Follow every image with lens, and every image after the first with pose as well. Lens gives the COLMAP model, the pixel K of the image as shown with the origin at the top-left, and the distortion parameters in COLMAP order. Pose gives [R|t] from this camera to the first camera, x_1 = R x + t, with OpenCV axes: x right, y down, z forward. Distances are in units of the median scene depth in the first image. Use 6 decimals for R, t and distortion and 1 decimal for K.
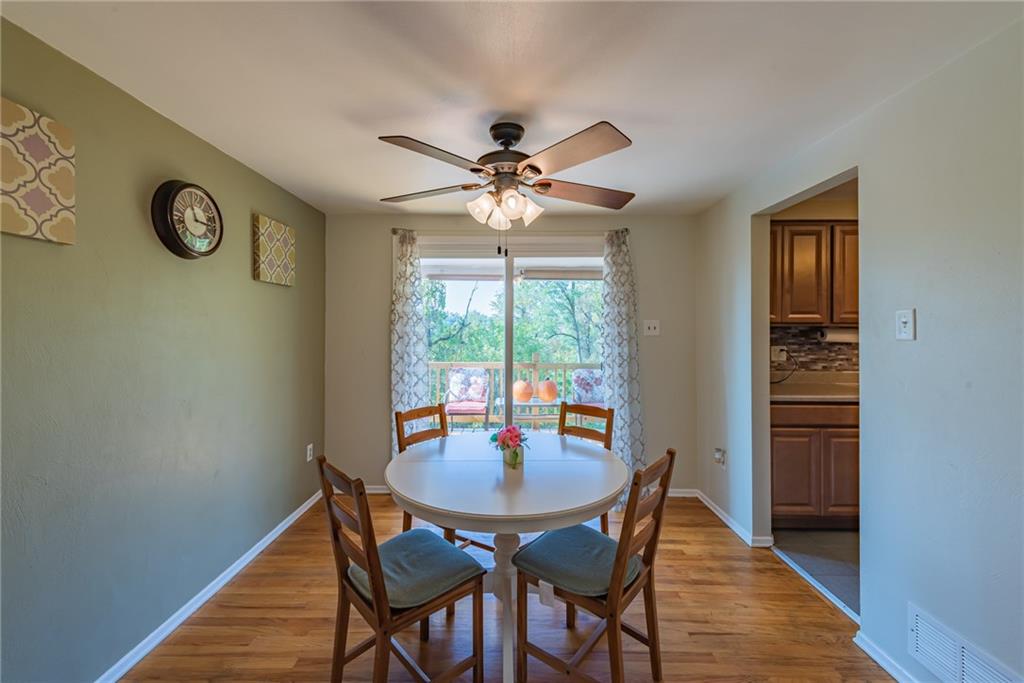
lens RADIAL K [[407.5, 0, 513.5], [0, 407.5, 335.3], [0, 0, 1]] dist [0.005648, -0.000492]
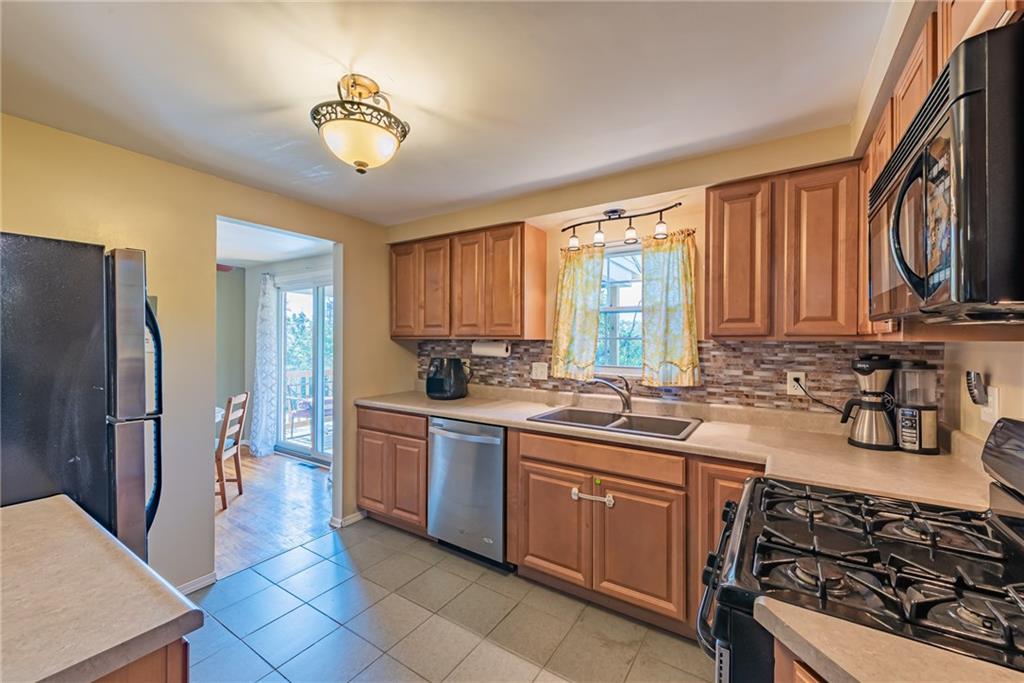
lens RADIAL K [[407.5, 0, 512.0], [0, 407.5, 342.7], [0, 0, 1]] dist [0.005648, -0.000492]
pose [[0.846959, 0.005323, -0.531631, 1.291617], [-0.012793, 0.999864, -0.010370, -0.004665], [0.531504, 0.015584, 0.846912, 0.208290]]
